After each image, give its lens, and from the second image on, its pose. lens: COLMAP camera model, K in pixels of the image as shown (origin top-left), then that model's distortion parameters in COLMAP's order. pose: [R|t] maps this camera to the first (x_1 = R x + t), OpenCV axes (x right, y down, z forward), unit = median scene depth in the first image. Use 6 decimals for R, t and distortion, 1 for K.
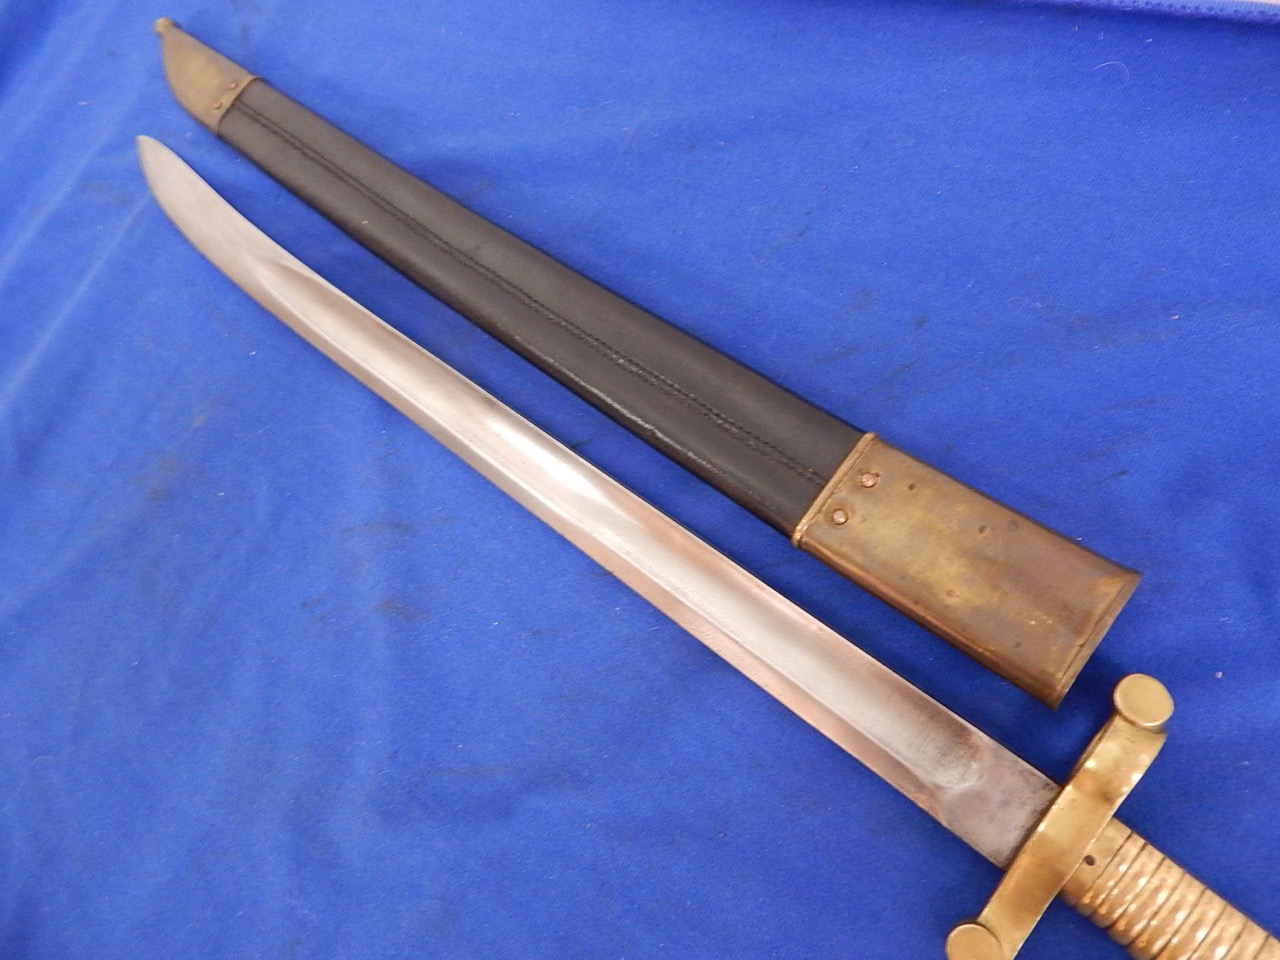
lens RADIAL K [[855.3, 0, 640.0], [0, 855.3, 480.0], [0, 0, 1]] dist [0.035303, -0.017171]
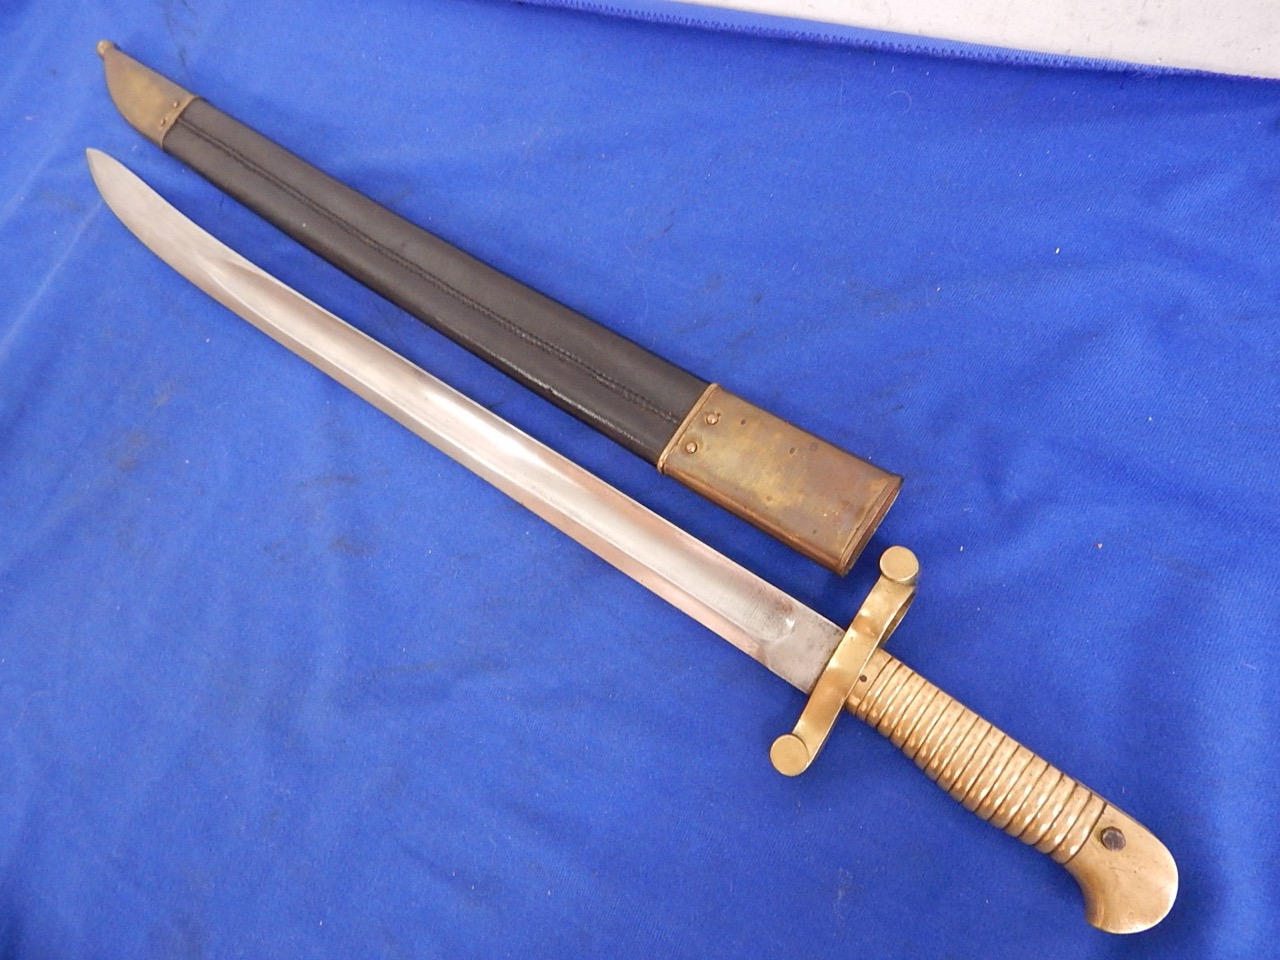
lens RADIAL K [[855.3, 0, 640.0], [0, 855.3, 480.0], [0, 0, 1]] dist [0.035303, -0.017171]
pose [[0.997007, -0.038064, 0.067293, 0.054651], [0.037368, 0.999235, 0.011571, 0.062384], [-0.067682, -0.009022, 0.997666, -0.250631]]
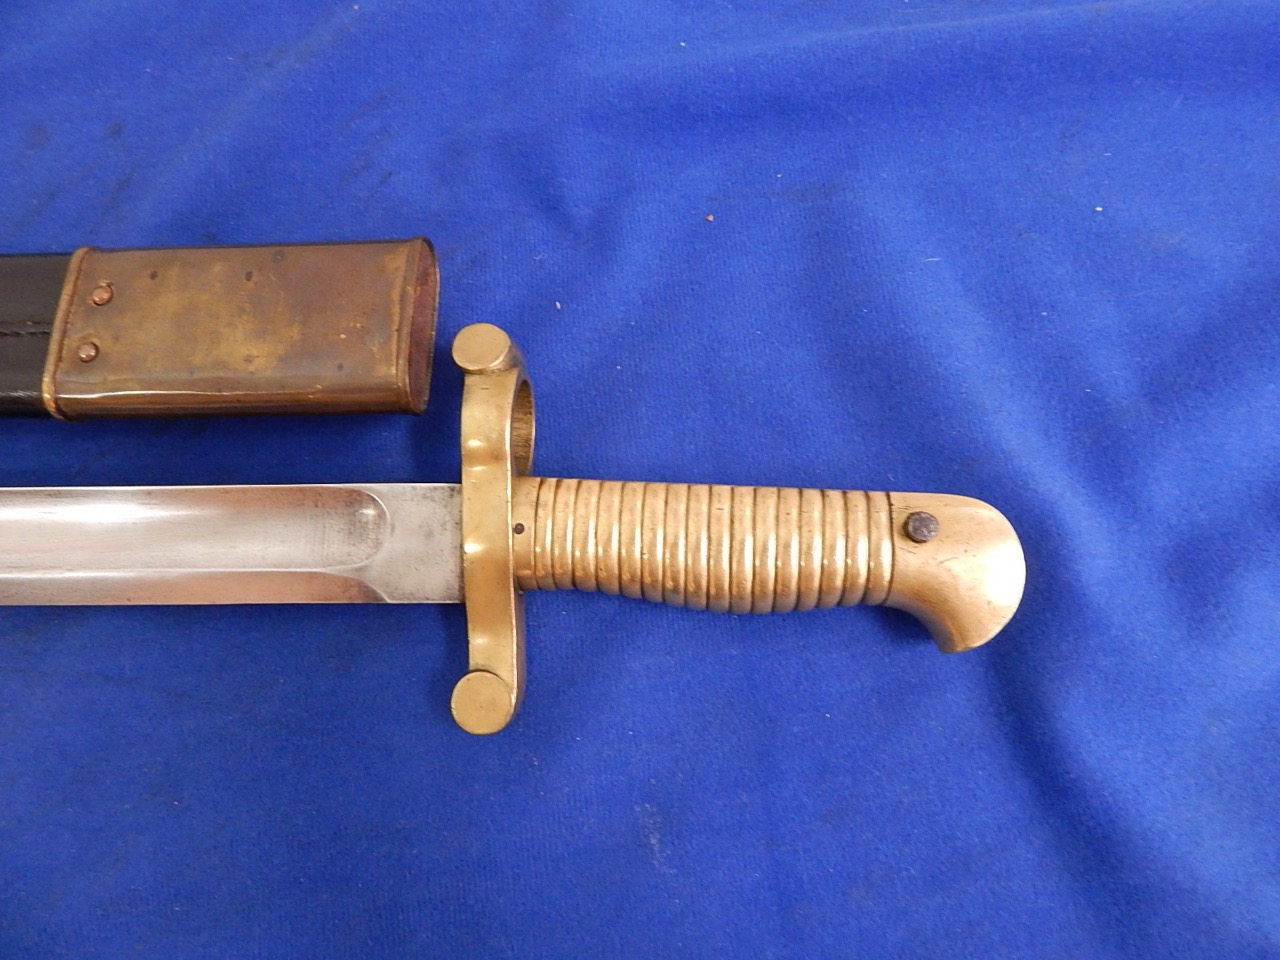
lens RADIAL K [[855.3, 0, 640.0], [0, 855.3, 480.0], [0, 0, 1]] dist [0.035303, -0.017171]
pose [[0.762502, -0.496161, 0.415229, 0.194181], [0.508437, 0.856417, 0.089678, 0.266550], [-0.400104, 0.142738, 0.905286, 0.111635]]
